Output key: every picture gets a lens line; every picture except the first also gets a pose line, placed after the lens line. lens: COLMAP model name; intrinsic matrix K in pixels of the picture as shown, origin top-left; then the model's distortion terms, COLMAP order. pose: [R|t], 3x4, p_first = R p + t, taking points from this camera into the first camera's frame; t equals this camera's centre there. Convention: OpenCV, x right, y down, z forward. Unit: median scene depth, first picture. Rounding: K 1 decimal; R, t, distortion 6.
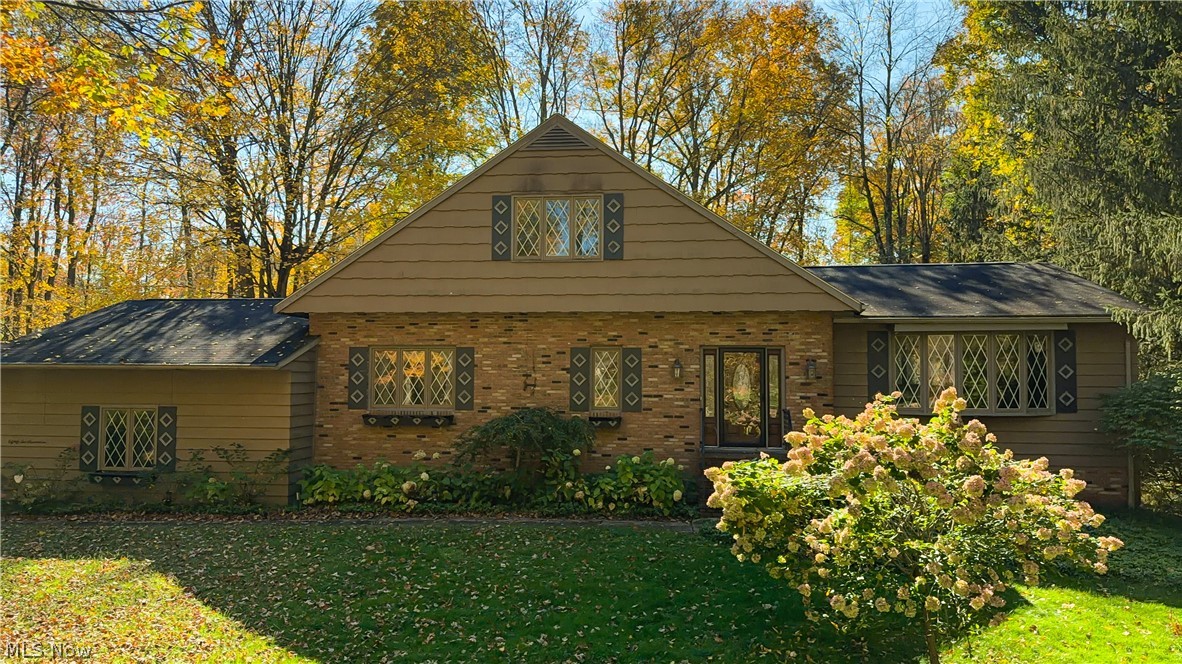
lens RADIAL K [[827.6, 0, 591.0], [0, 827.6, 332.0], [0, 0, 1]] dist [0.119365, -0.171923]
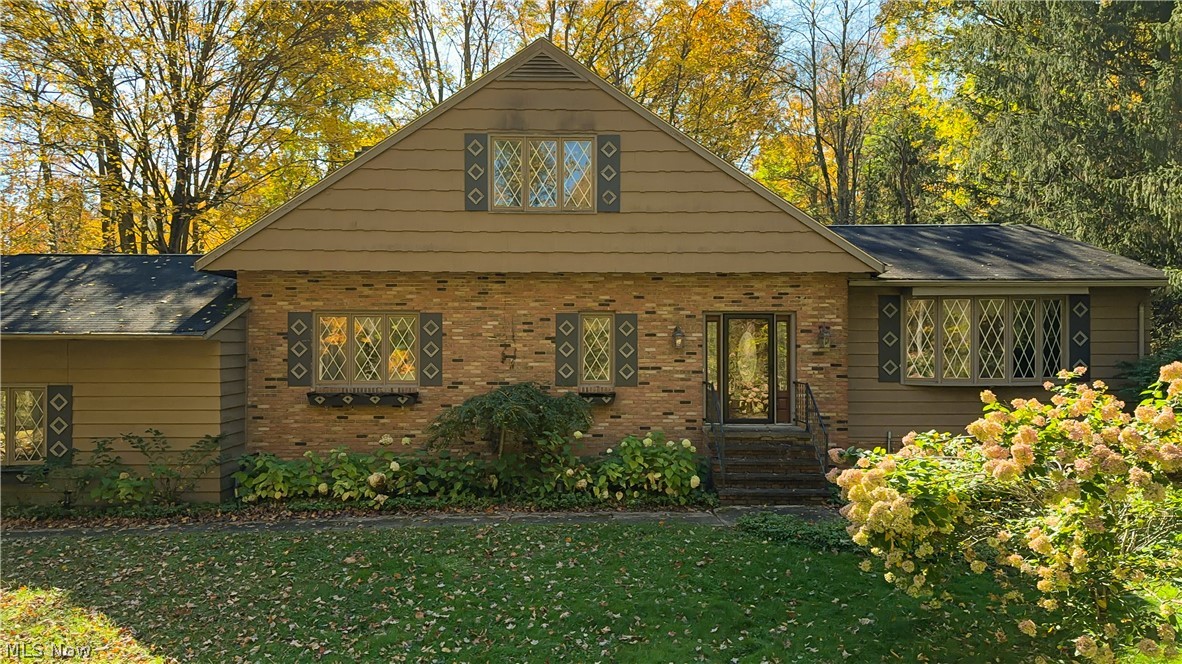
lens RADIAL K [[827.6, 0, 591.0], [0, 827.6, 332.0], [0, 0, 1]] dist [0.119365, -0.171923]
pose [[0.991011, -0.002339, 0.133759, -0.106584], [-0.003092, 0.999180, 0.040376, 0.003133], [-0.133744, -0.040427, 0.990191, 0.133383]]
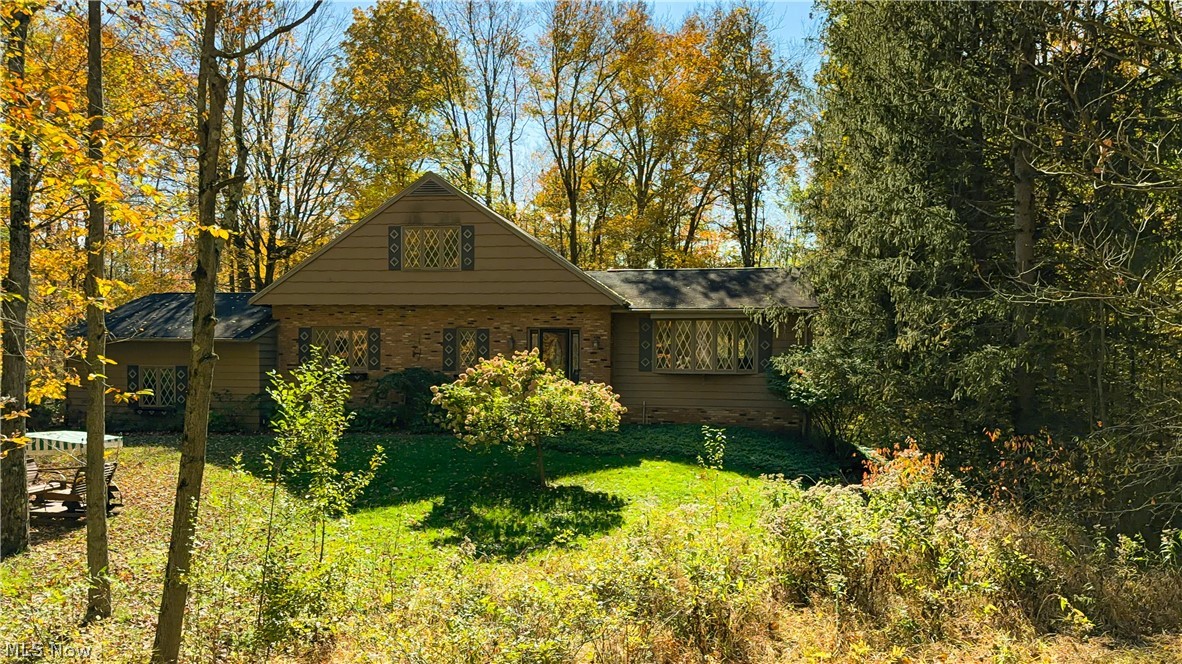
lens RADIAL K [[884.8, 0, 594.2], [0, 884.8, 376.6], [0, 0, 1]] dist [0.073702, -0.148052]
pose [[0.999488, 0.003635, -0.031798, 0.304705], [-0.001238, 0.997175, 0.075101, -0.015436], [0.031982, -0.075023, 0.996669, -0.605788]]
